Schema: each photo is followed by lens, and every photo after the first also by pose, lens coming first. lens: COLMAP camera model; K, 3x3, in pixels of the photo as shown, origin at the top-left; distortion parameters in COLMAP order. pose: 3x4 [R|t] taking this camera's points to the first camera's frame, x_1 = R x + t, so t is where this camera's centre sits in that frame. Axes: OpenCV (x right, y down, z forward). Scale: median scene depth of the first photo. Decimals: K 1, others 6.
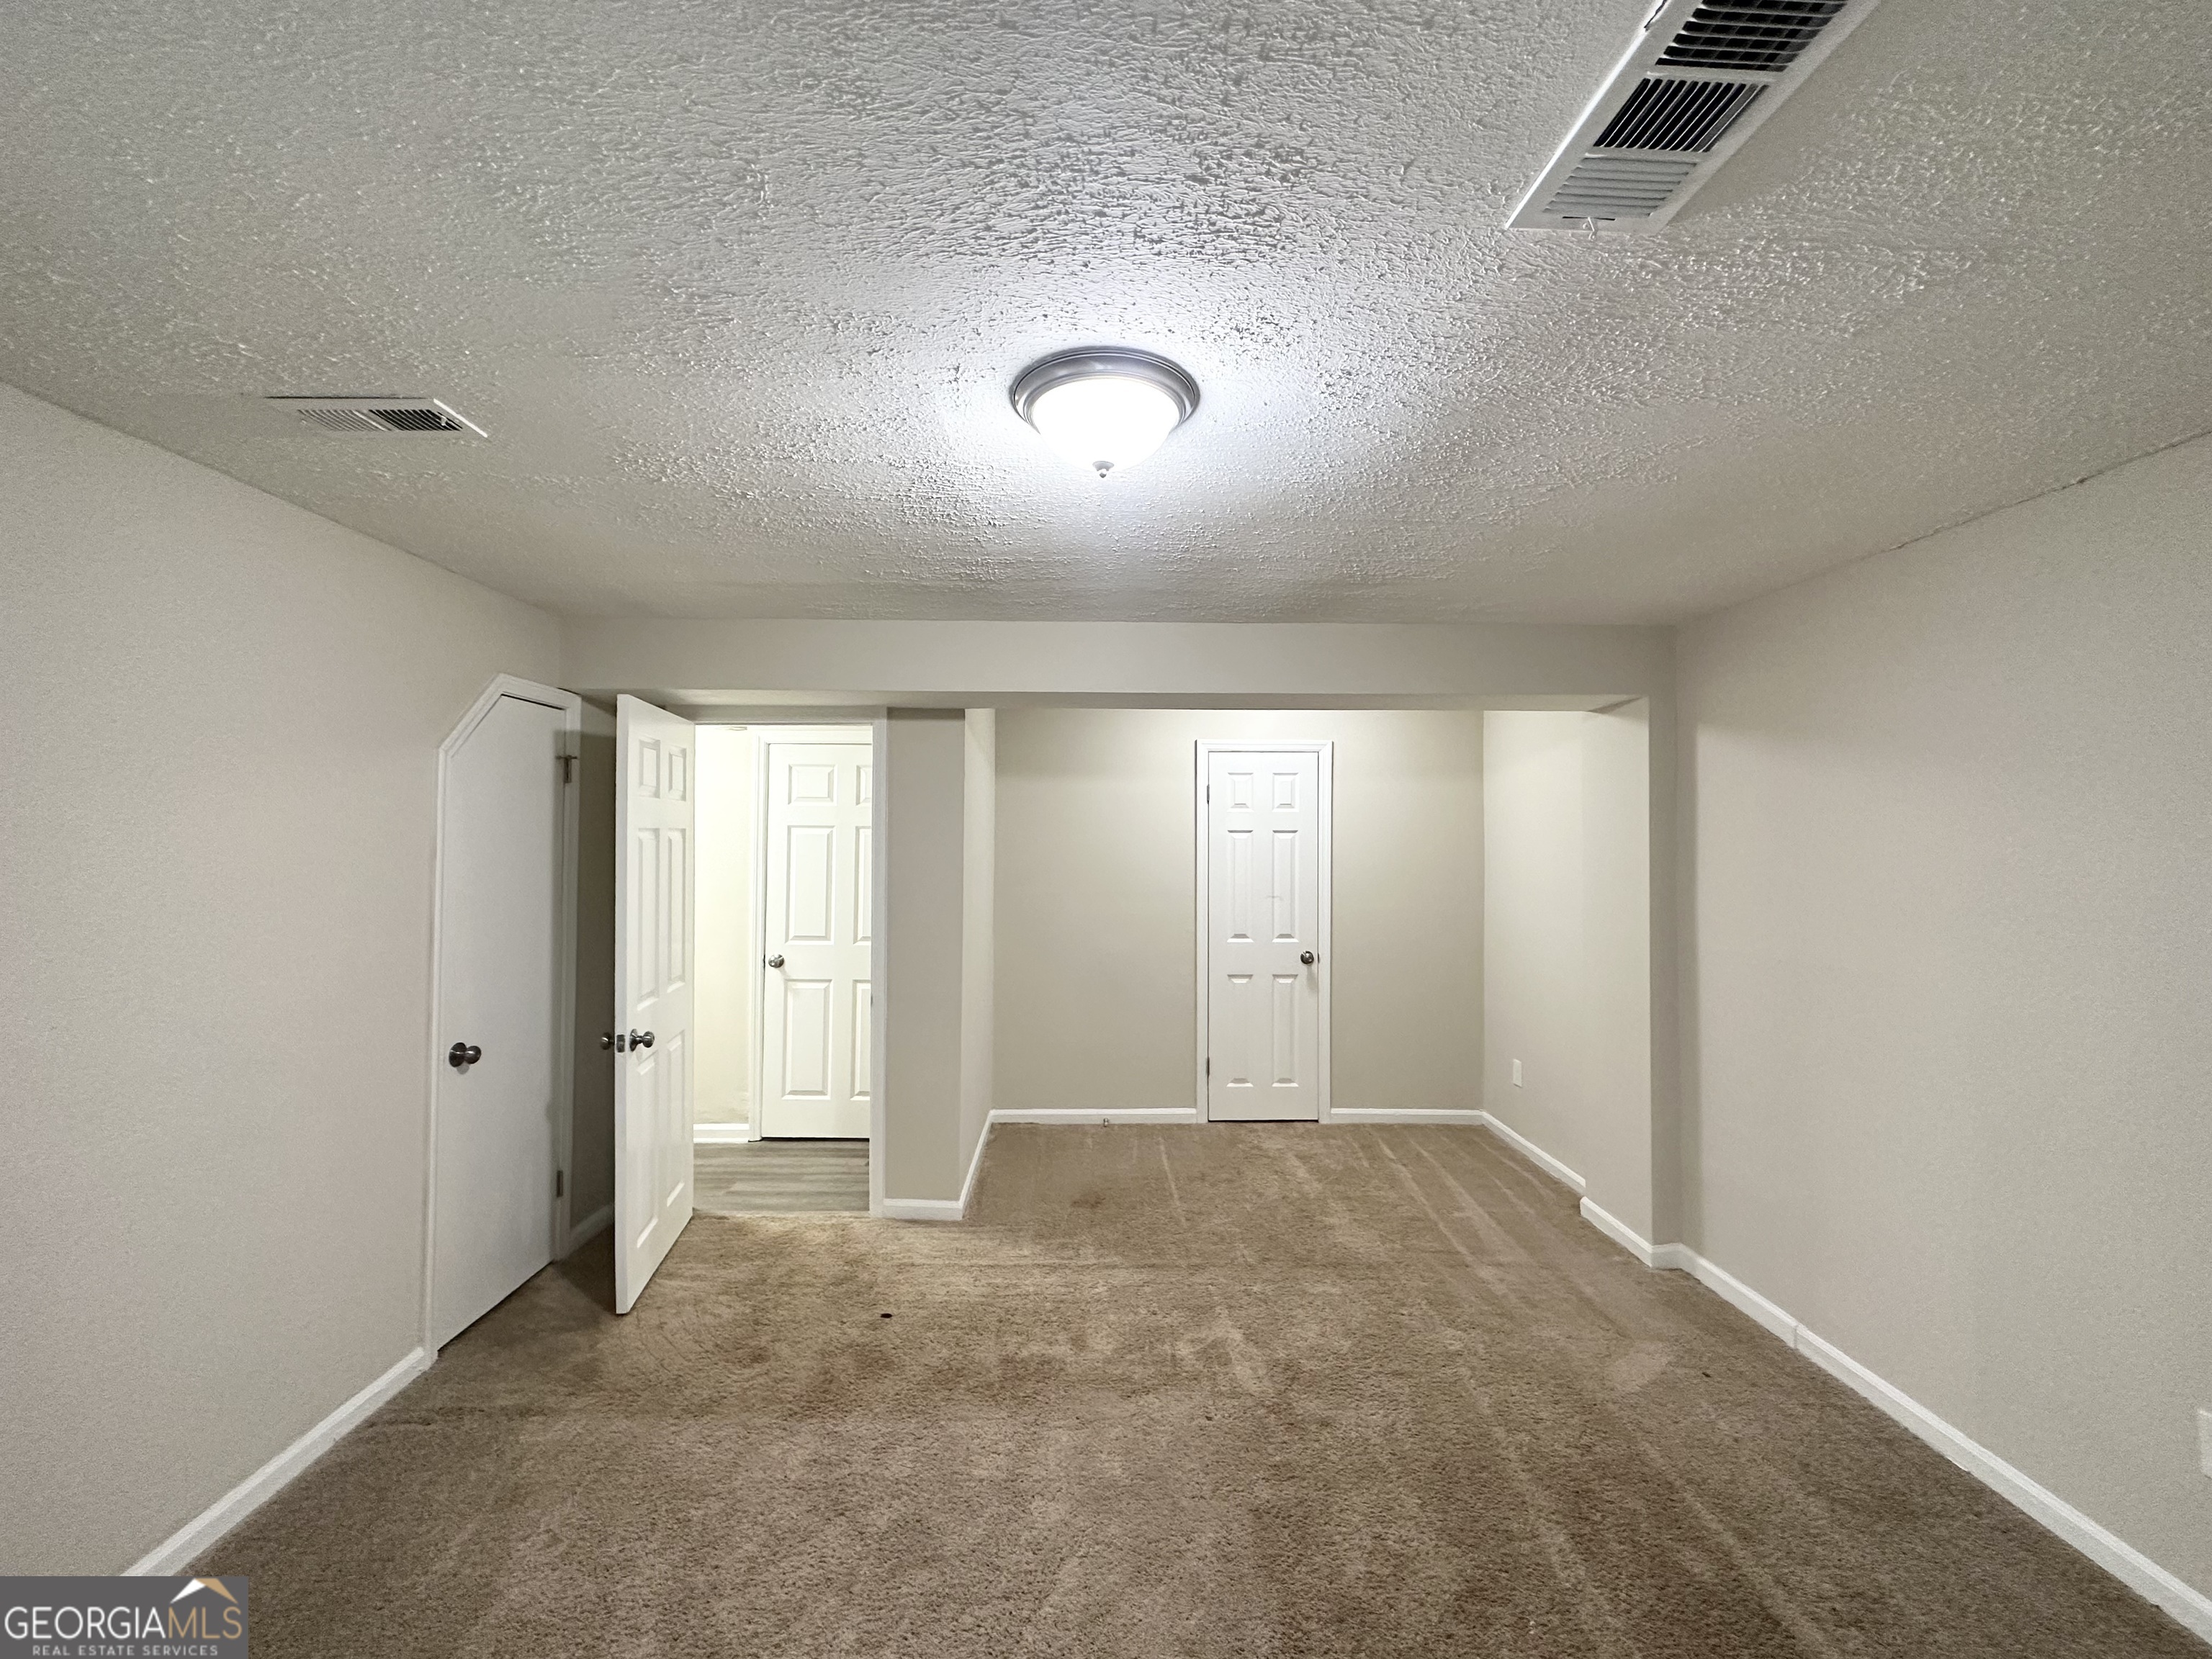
lens RADIAL K [[878.8, 0, 1106.4], [0, 878.8, 826.8], [0, 0, 1]] dist [-0.006854, 0.001849]
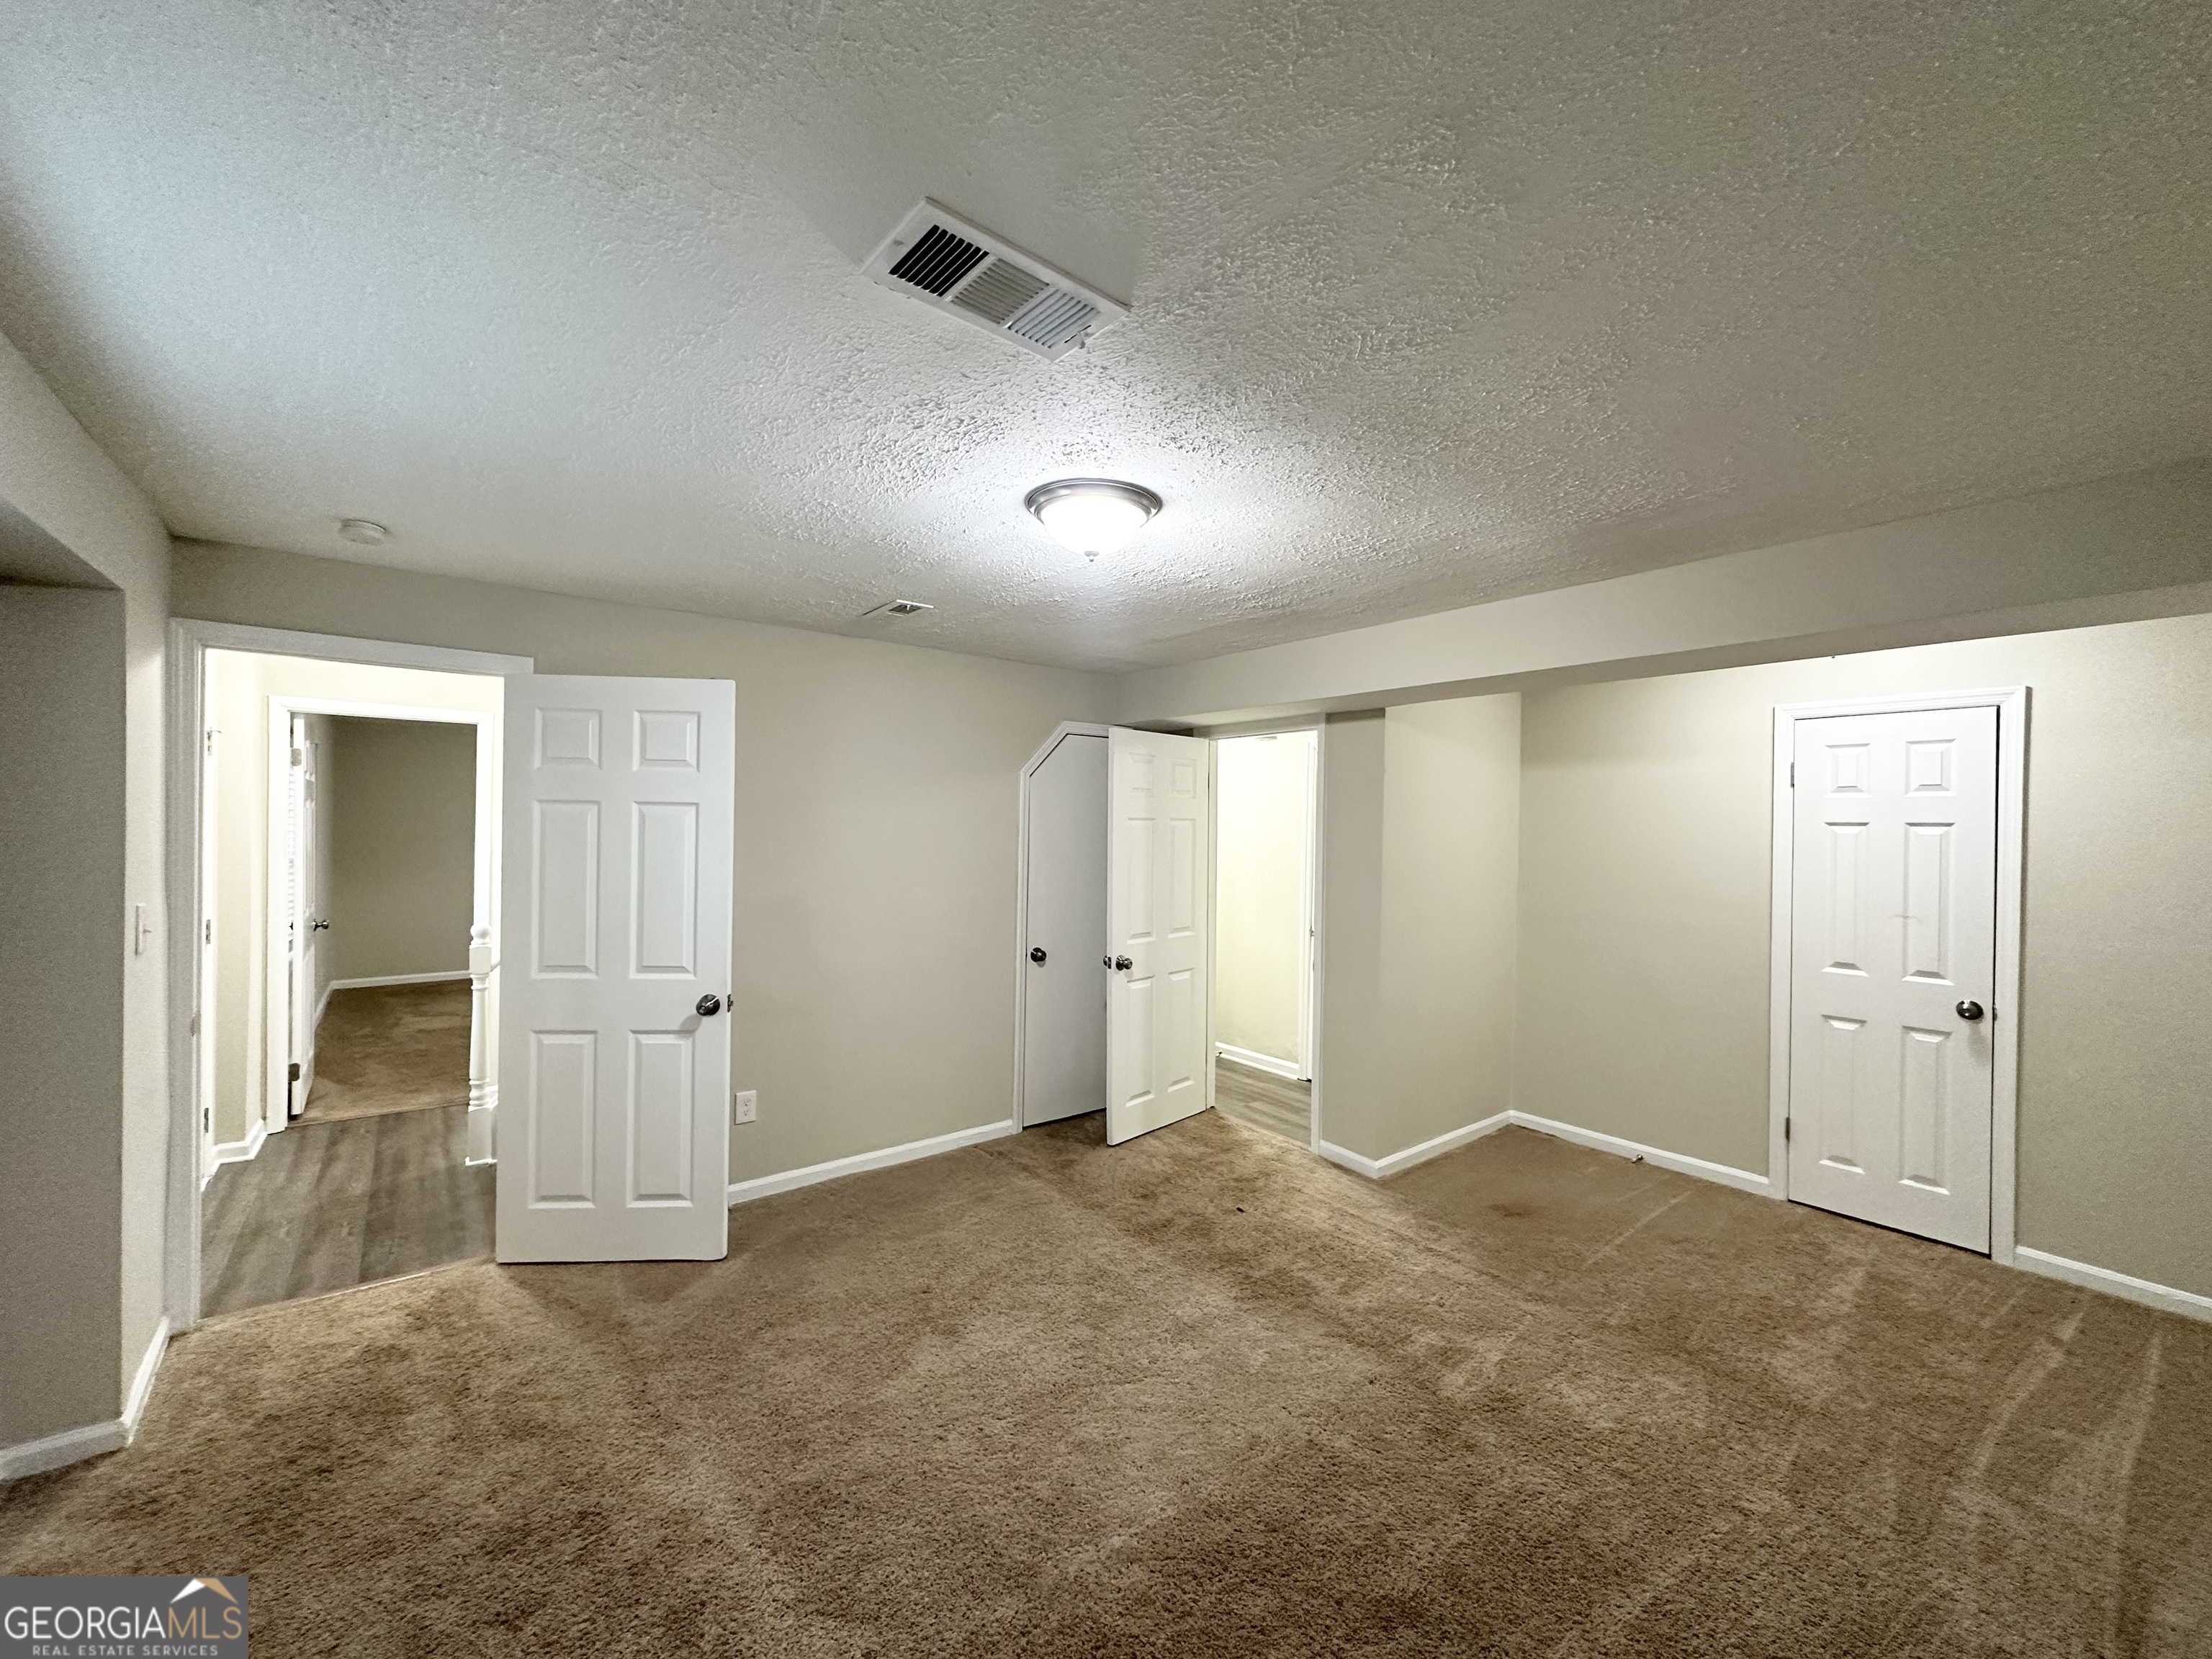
lens RADIAL K [[878.8, 0, 1106.5], [0, 878.8, 827.7], [0, 0, 1]] dist [-0.006854, 0.001849]
pose [[0.599455, 0.007622, -0.800372, 0.501374], [-0.002276, 0.999967, 0.007818, 0.005257], [0.800405, -0.002865, 0.599452, 0.082669]]
